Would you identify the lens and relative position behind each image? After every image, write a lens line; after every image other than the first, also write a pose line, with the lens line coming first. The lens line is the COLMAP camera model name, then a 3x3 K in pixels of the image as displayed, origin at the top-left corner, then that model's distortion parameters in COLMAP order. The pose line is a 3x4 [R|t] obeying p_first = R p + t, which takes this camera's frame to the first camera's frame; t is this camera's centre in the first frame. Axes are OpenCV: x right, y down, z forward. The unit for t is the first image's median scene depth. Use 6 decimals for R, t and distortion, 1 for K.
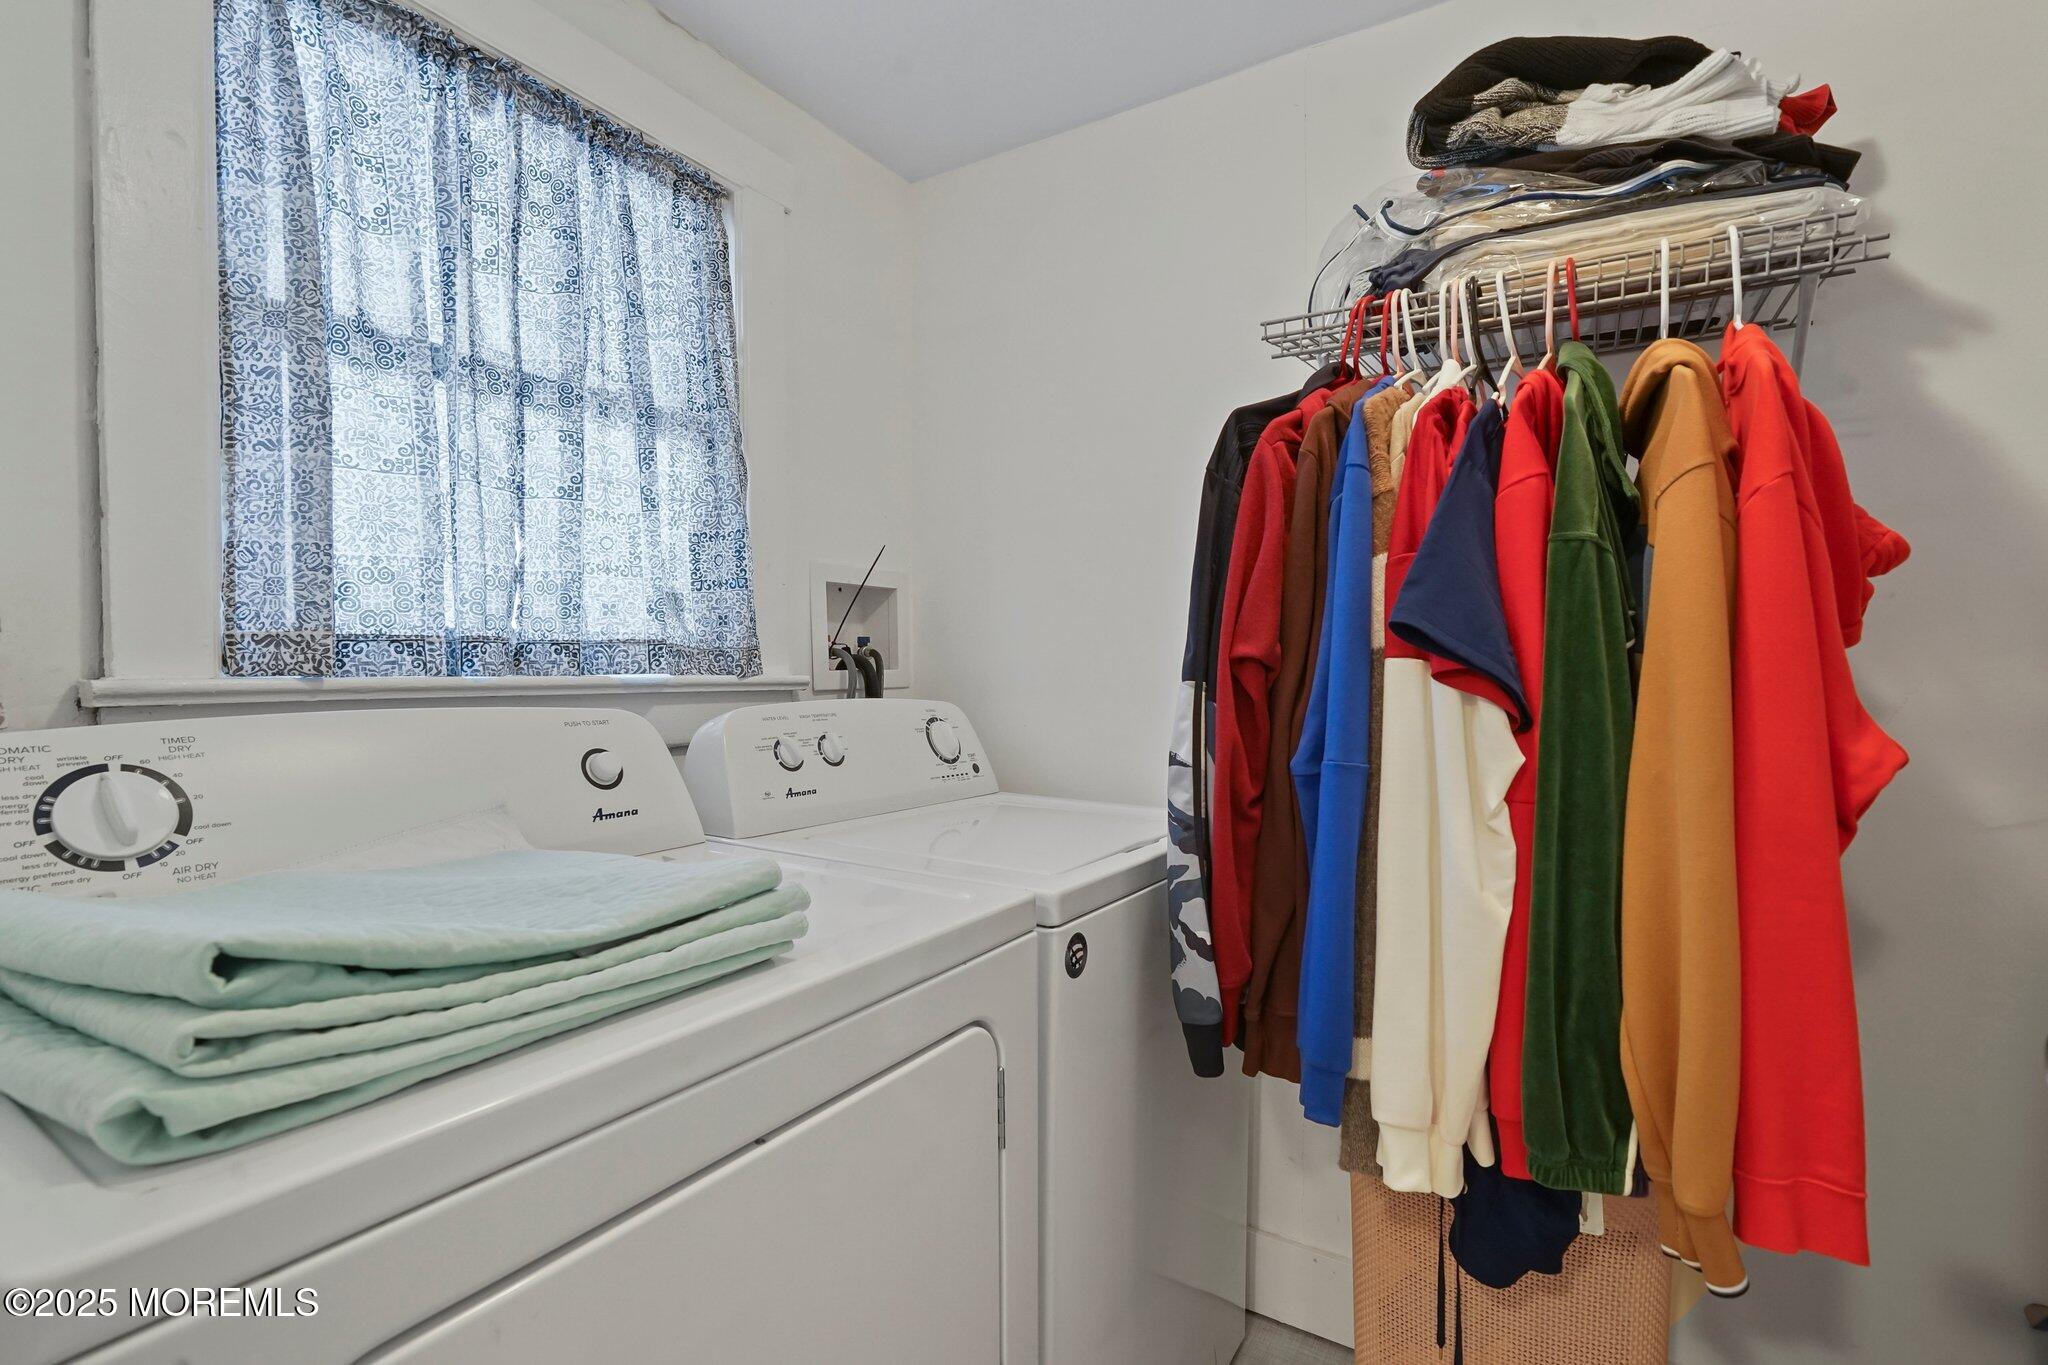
lens RADIAL K [[921.0, 0, 1014.4], [0, 921.0, 691.7], [0, 0, 1]] dist [-0.002339, 0.001677]
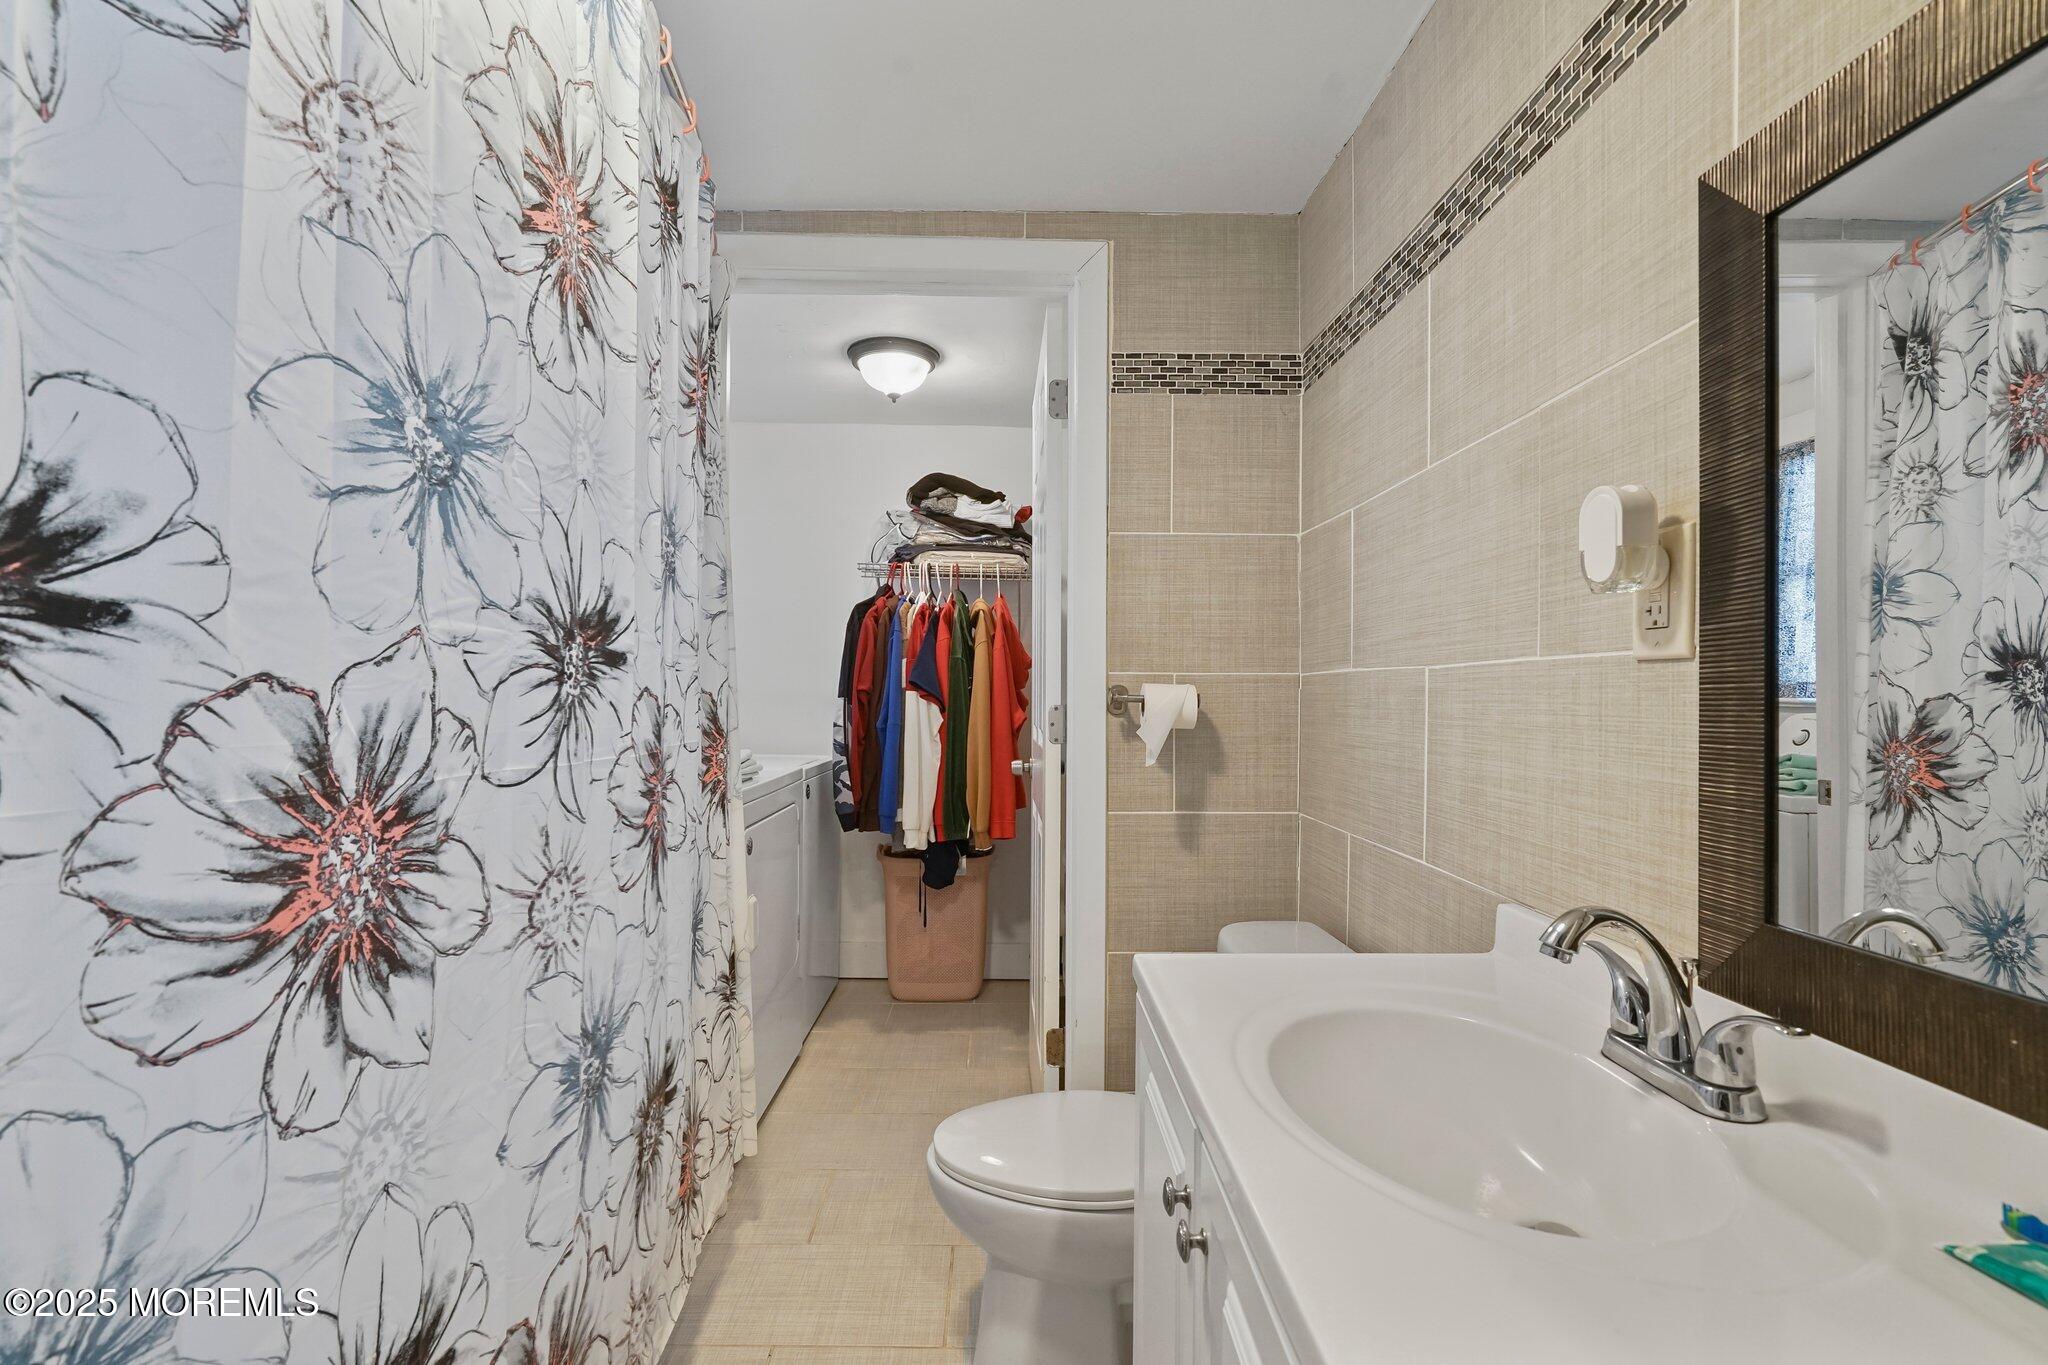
lens RADIAL K [[921.0, 0, 1014.4], [0, 921.0, 691.7], [0, 0, 1]] dist [-0.002339, 0.001677]
pose [[0.842854, 0.005382, 0.538115, -0.939502], [0.001323, 0.999926, -0.012073, 0.006315], [-0.538141, 0.010888, 0.842785, -1.786961]]
